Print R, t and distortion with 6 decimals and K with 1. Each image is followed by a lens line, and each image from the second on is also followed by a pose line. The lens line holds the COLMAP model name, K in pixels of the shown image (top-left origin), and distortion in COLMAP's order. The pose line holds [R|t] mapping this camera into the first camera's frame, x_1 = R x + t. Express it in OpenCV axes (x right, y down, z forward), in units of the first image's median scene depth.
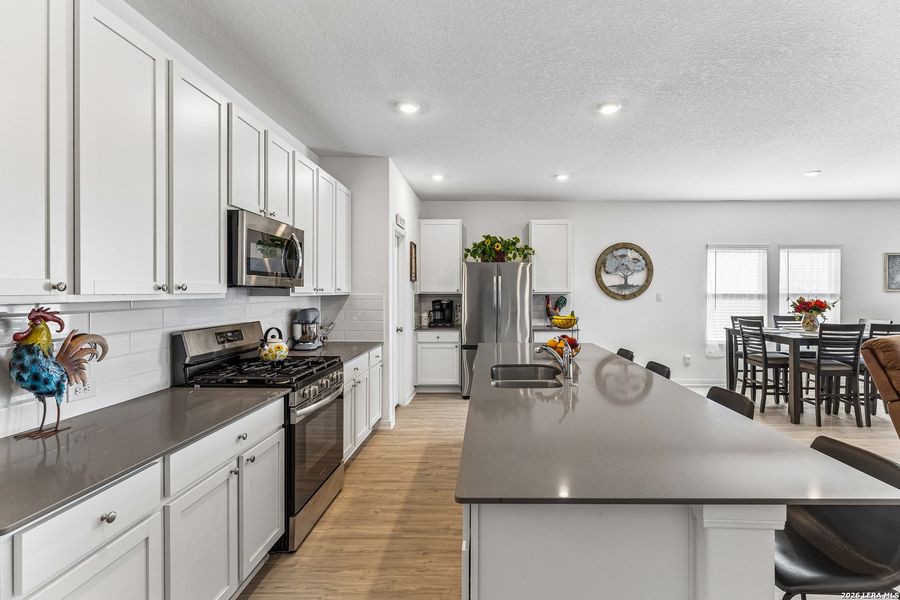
lens RADIAL K [[416.7, 0, 481.1], [0, 416.7, 294.8], [0, 0, 1]] dist [0.002901, -0.000366]
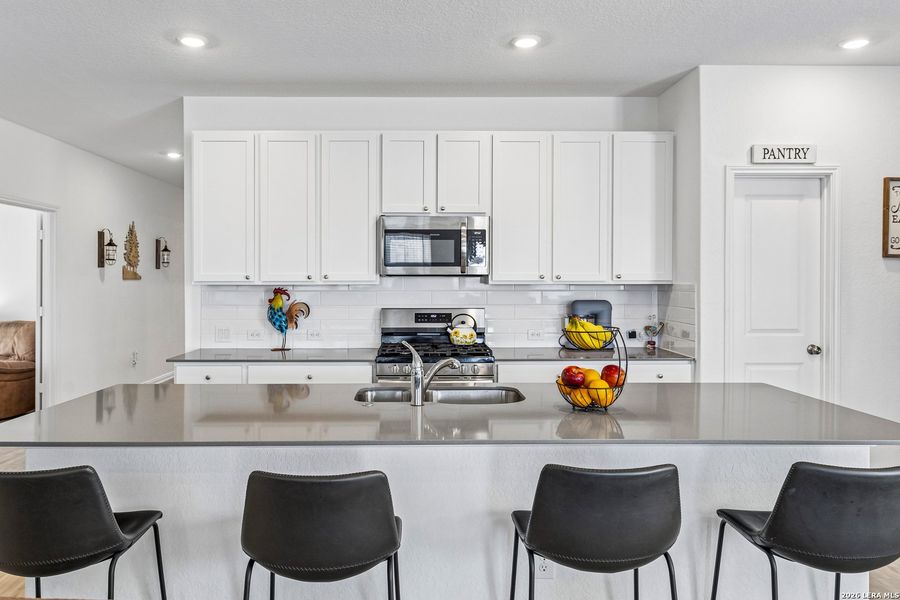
lens RADIAL K [[655.4, 0, 448.8], [0, 655.4, 290.6], [0, 0, 1]] dist [0.046250, 0.000800]
pose [[0.064084, 0.012779, -0.997863, 0.747595], [-0.008861, 0.999886, 0.012236, -0.000003], [0.997905, 0.008058, 0.064190, 0.557336]]
